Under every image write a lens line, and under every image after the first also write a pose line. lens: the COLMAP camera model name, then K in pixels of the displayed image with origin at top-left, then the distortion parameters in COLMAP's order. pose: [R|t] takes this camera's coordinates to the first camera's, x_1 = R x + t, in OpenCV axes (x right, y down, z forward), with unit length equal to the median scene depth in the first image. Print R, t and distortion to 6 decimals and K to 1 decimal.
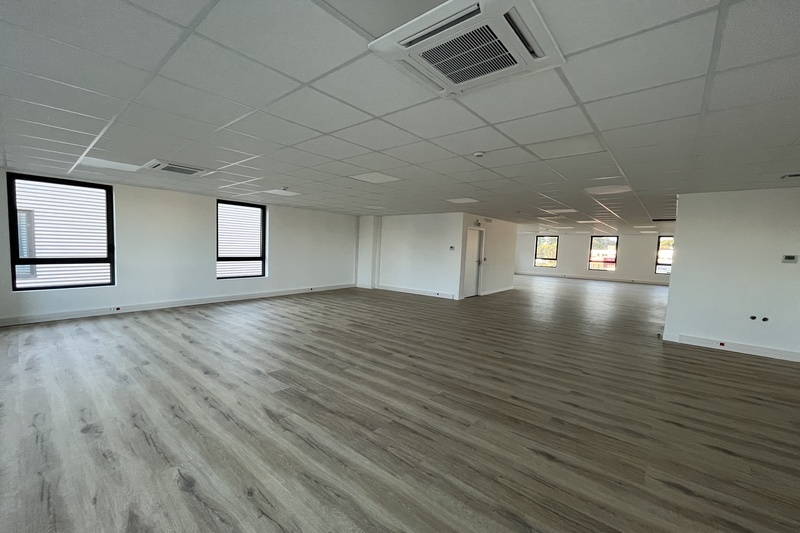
lens RADIAL K [[324.1, 0, 398.5], [0, 324.1, 270.3], [0, 0, 1]] dist [-0.003711, -0.000470]
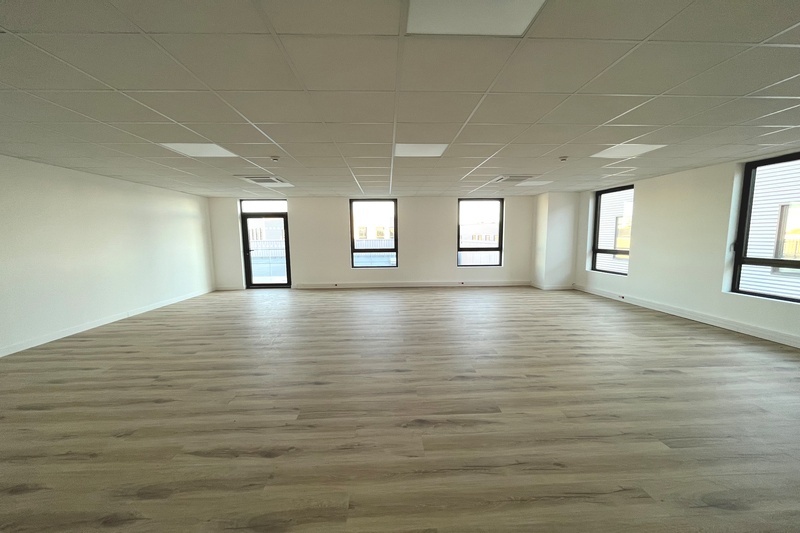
lens RADIAL K [[324.1, 0, 398.5], [0, 324.1, 270.3], [0, 0, 1]] dist [-0.003711, -0.000470]
pose [[-0.733314, 0.050165, -0.678037, 0.509109], [-0.062994, 0.987971, 0.141225, -0.094279], [0.676966, 0.146274, -0.721333, 1.518281]]
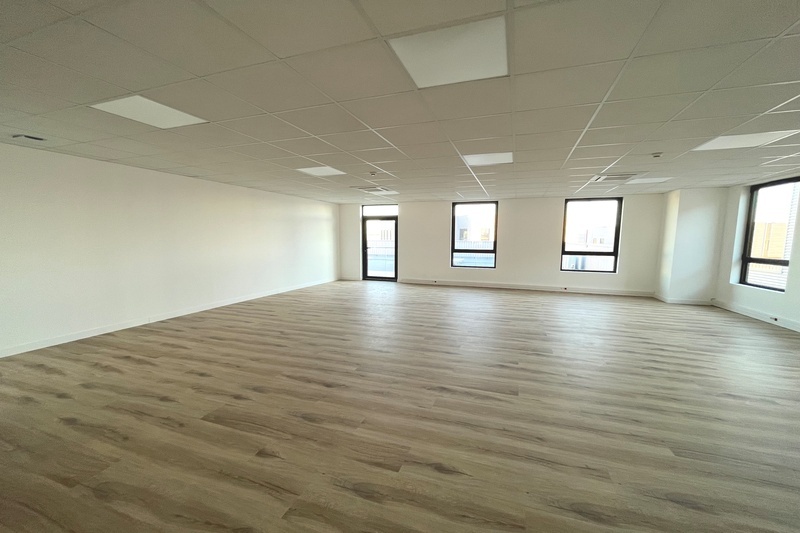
lens RADIAL K [[324.1, 0, 398.5], [0, 324.1, 270.3], [0, 0, 1]] dist [-0.003711, -0.000470]
pose [[-0.935452, 0.001522, -0.353451, 0.451872], [-0.059133, 0.985223, 0.160744, -0.106771], [0.348473, 0.171269, -0.921539, 1.703499]]
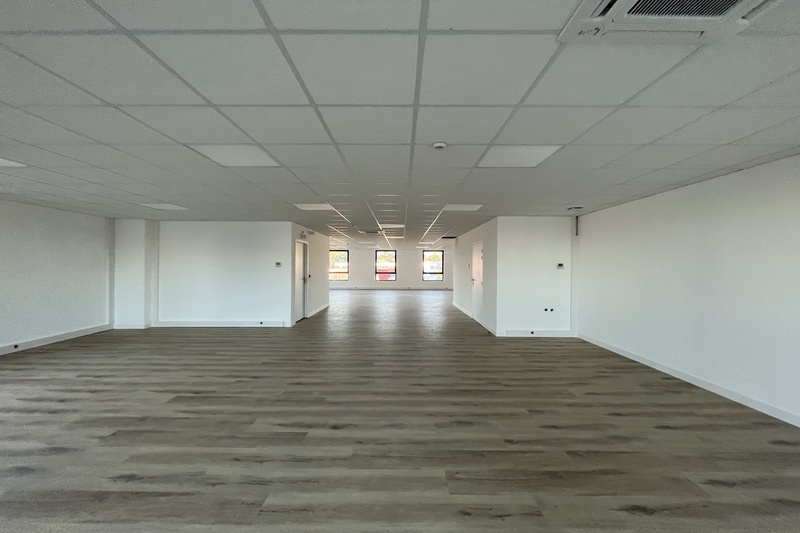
lens RADIAL K [[324.1, 0, 398.5], [0, 324.1, 270.3], [0, 0, 1]] dist [-0.003711, -0.000470]
pose [[0.763883, -0.037433, 0.644268, -0.233951], [0.066538, 0.997564, -0.020931, -0.029816], [-0.641915, 0.058857, 0.764514, 0.320287]]
